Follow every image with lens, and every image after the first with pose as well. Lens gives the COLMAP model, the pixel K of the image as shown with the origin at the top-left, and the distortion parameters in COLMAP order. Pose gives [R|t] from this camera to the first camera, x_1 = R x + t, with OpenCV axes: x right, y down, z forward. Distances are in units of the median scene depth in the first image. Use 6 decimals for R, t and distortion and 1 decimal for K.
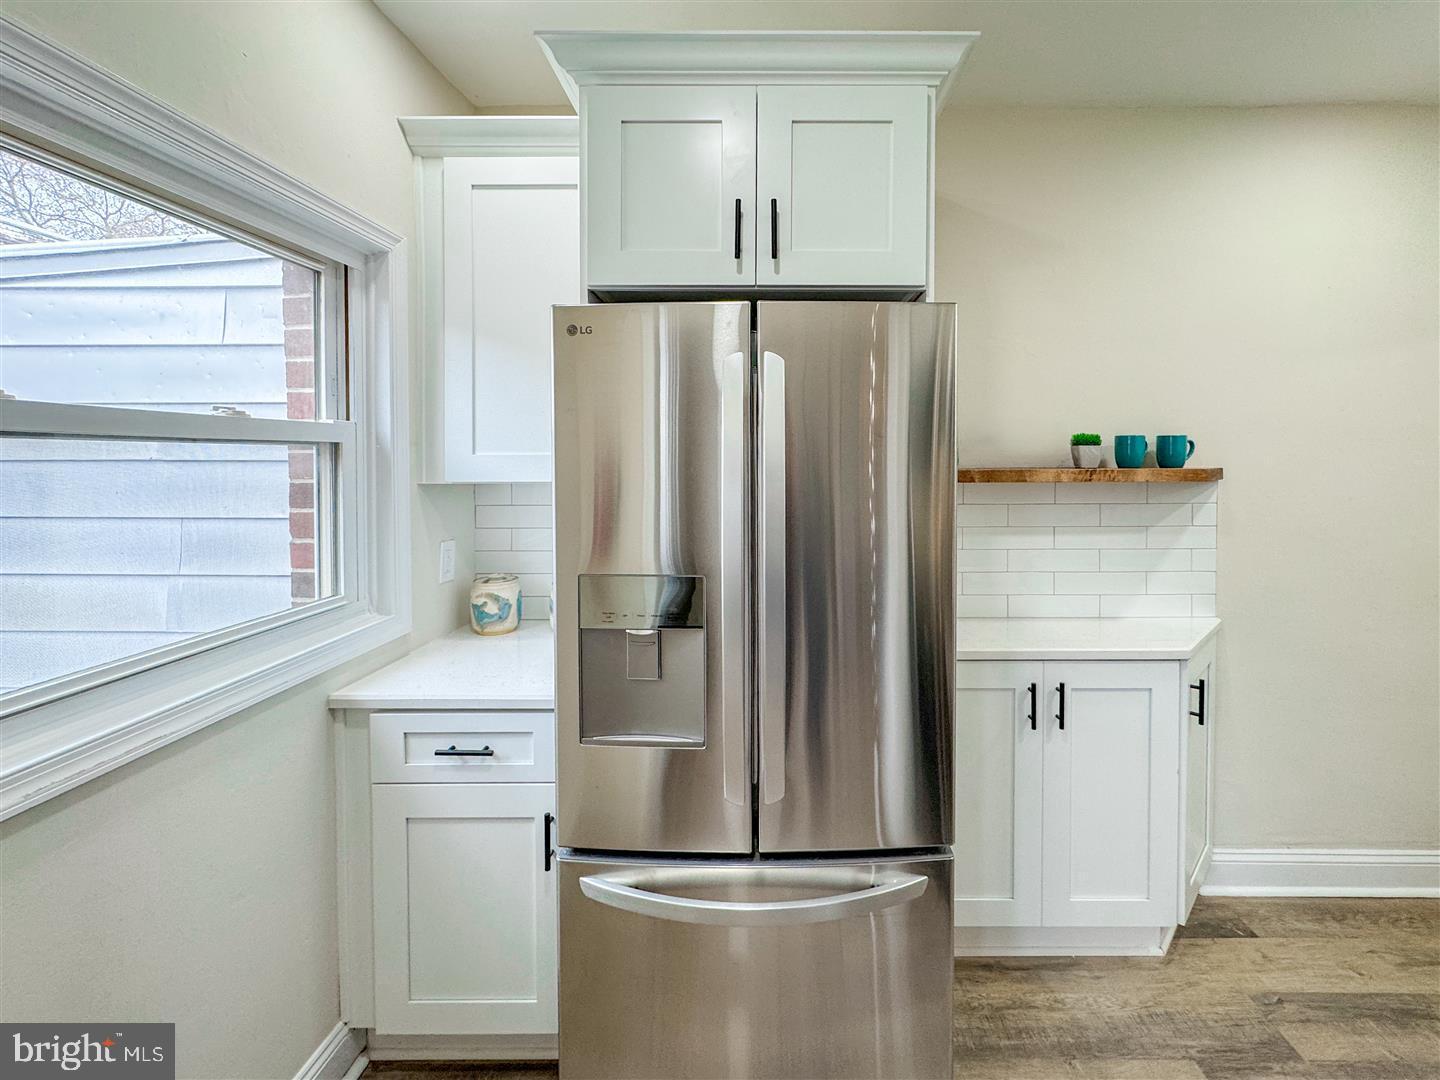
lens RADIAL K [[607.9, 0, 722.1], [0, 607.9, 550.7], [0, 0, 1]] dist [0.000430, 0.000026]
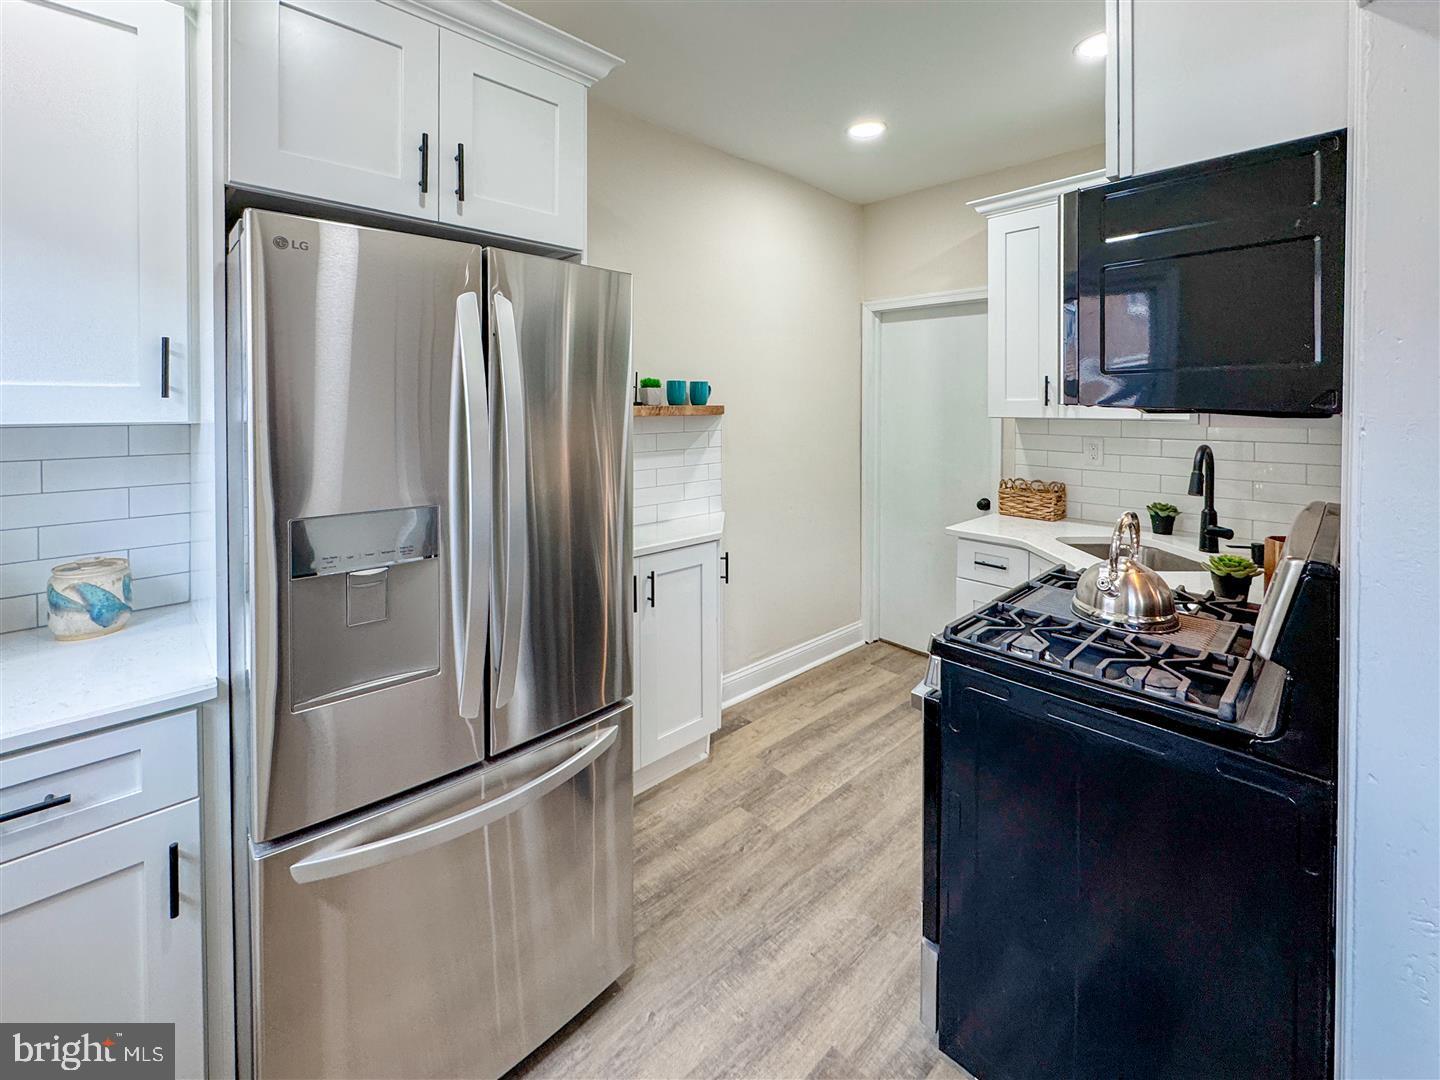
lens RADIAL K [[591.3, 0, 720.0], [0, 591.3, 540.0], [0, 0, 1]] dist [-0.001242, 0.000024]
pose [[0.730416, -0.152628, 0.665730, -0.156715], [0.097865, 0.988042, 0.119148, 0.011353], [-0.675955, -0.021876, 0.736619, -0.034162]]
